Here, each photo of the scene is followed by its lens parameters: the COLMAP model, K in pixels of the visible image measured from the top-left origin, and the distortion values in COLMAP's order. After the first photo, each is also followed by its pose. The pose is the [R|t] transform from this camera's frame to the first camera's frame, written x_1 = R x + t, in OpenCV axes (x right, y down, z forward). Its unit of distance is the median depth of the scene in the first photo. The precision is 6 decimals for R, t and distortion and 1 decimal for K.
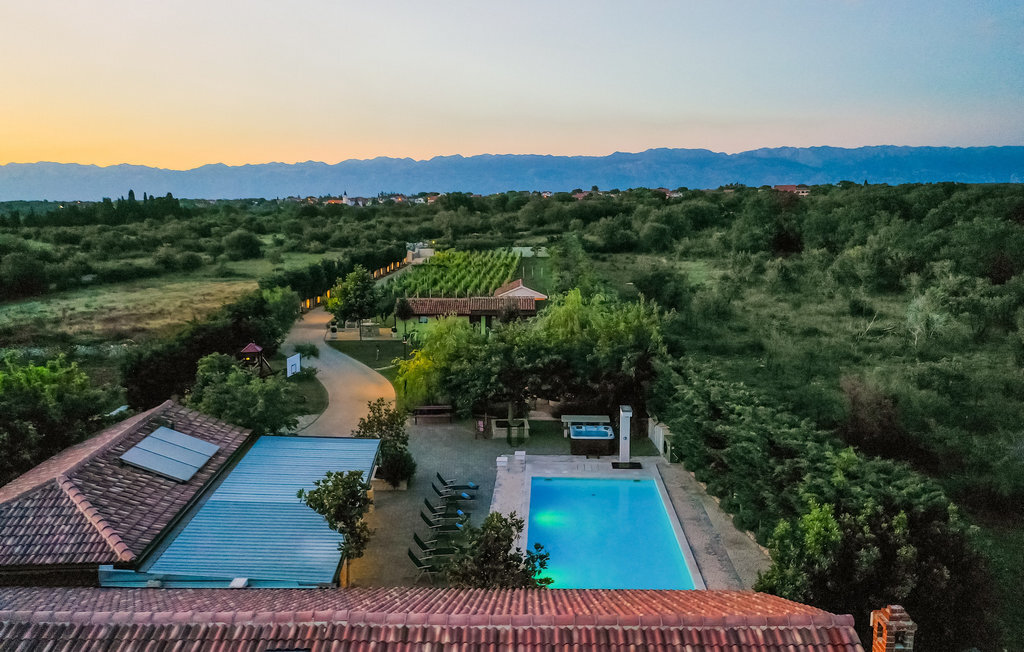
lens RADIAL K [[812.8, 0, 510.4], [0, 812.8, 329.7], [0, 0, 1]] dist [0.000219, 0.010196]
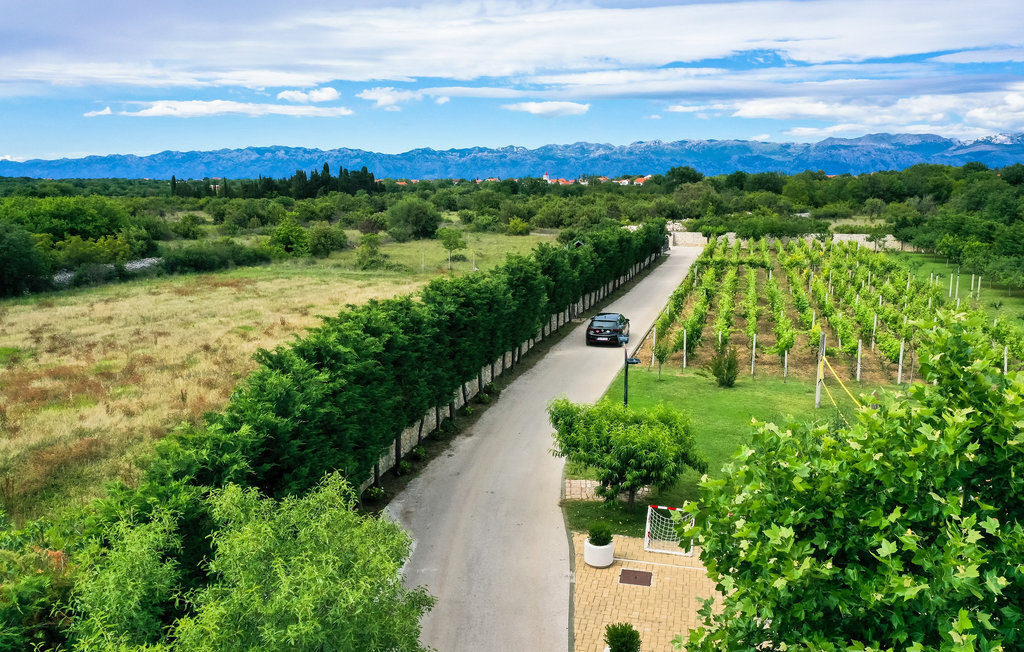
lens RADIAL K [[812.8, 0, 510.1], [0, 812.8, 330.1], [0, 0, 1]] dist [0.000219, 0.010196]
pose [[0.971804, 0.055708, -0.229116, -0.105423], [-0.051687, 0.998386, 0.023519, -0.037598], [0.230057, -0.011014, 0.973115, 0.422092]]
